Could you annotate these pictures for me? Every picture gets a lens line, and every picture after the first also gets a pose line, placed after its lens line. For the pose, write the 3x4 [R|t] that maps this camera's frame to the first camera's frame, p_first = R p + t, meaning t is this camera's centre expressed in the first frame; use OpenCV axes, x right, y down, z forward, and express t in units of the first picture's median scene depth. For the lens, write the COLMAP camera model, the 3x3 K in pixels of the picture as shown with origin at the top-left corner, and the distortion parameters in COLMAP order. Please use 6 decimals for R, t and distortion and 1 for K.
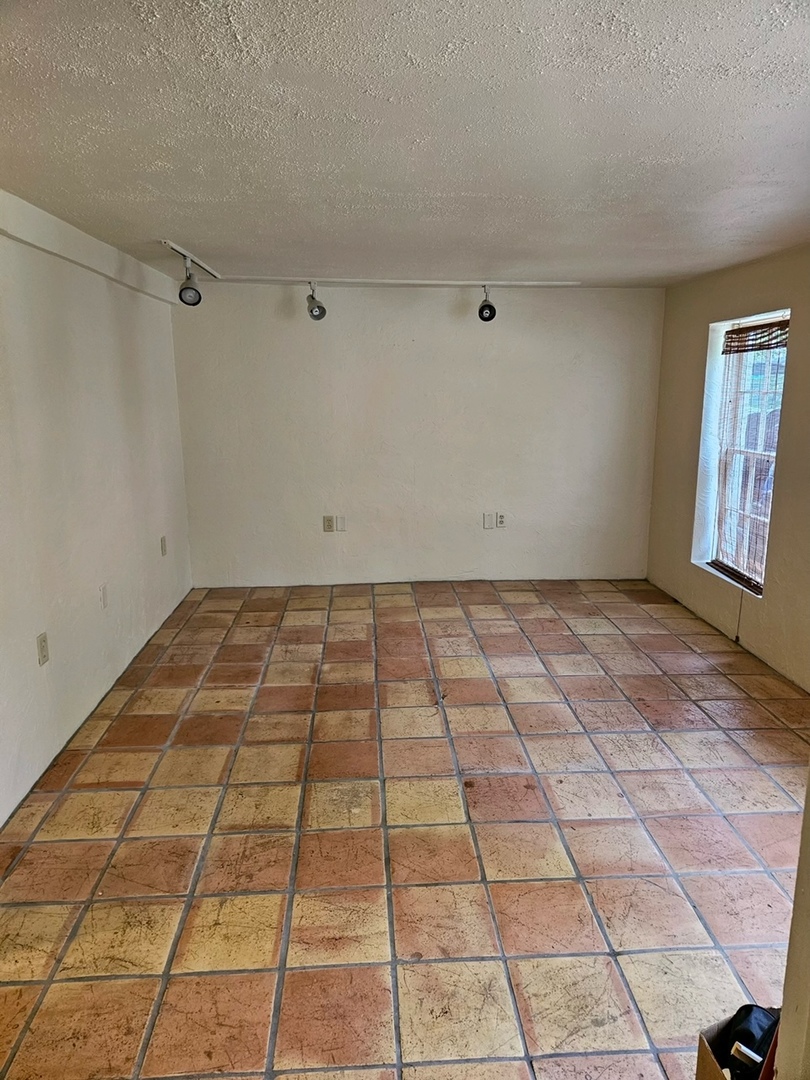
lens RADIAL K [[729.2, 0, 404.0], [0, 729.2, 535.2], [0, 0, 1]] dist [0.078265, -0.068646]
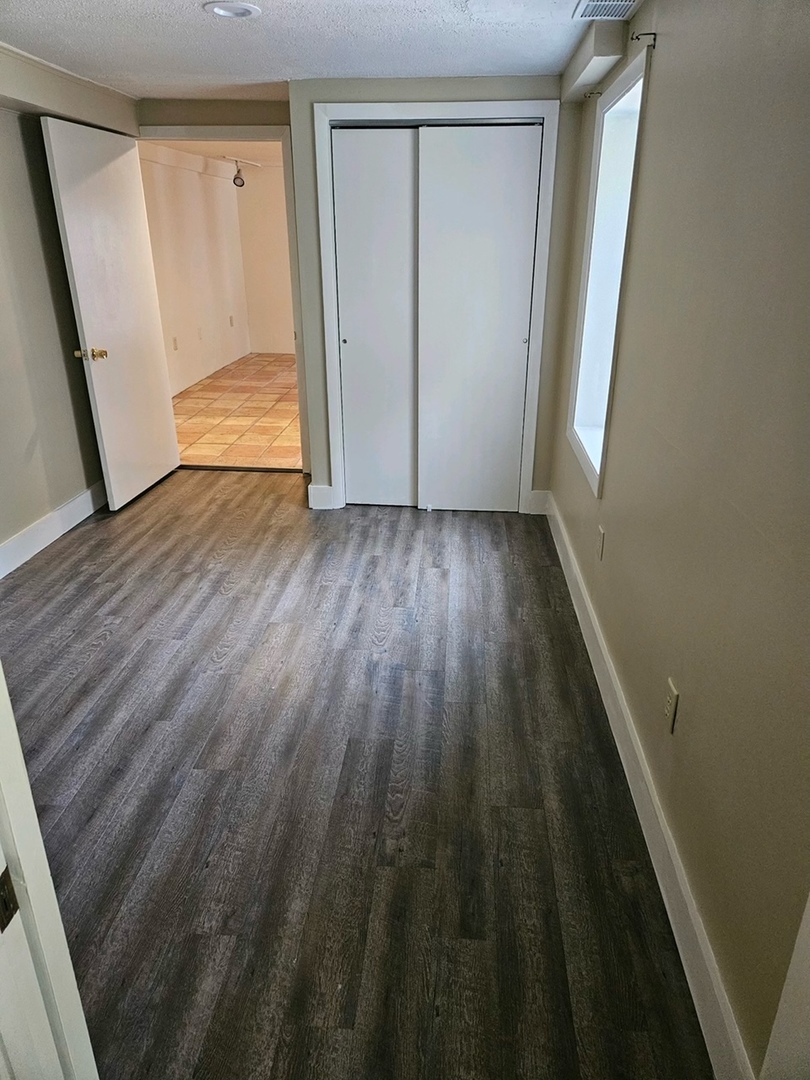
lens RADIAL K [[729.2, 0, 404.0], [0, 729.2, 535.2], [0, 0, 1]] dist [0.078265, -0.068646]
pose [[0.989118, 0.055380, -0.136306, 0.472852], [-0.031295, 0.984447, 0.172874, 0.252585], [0.143760, -0.166727, 0.975467, -1.036208]]
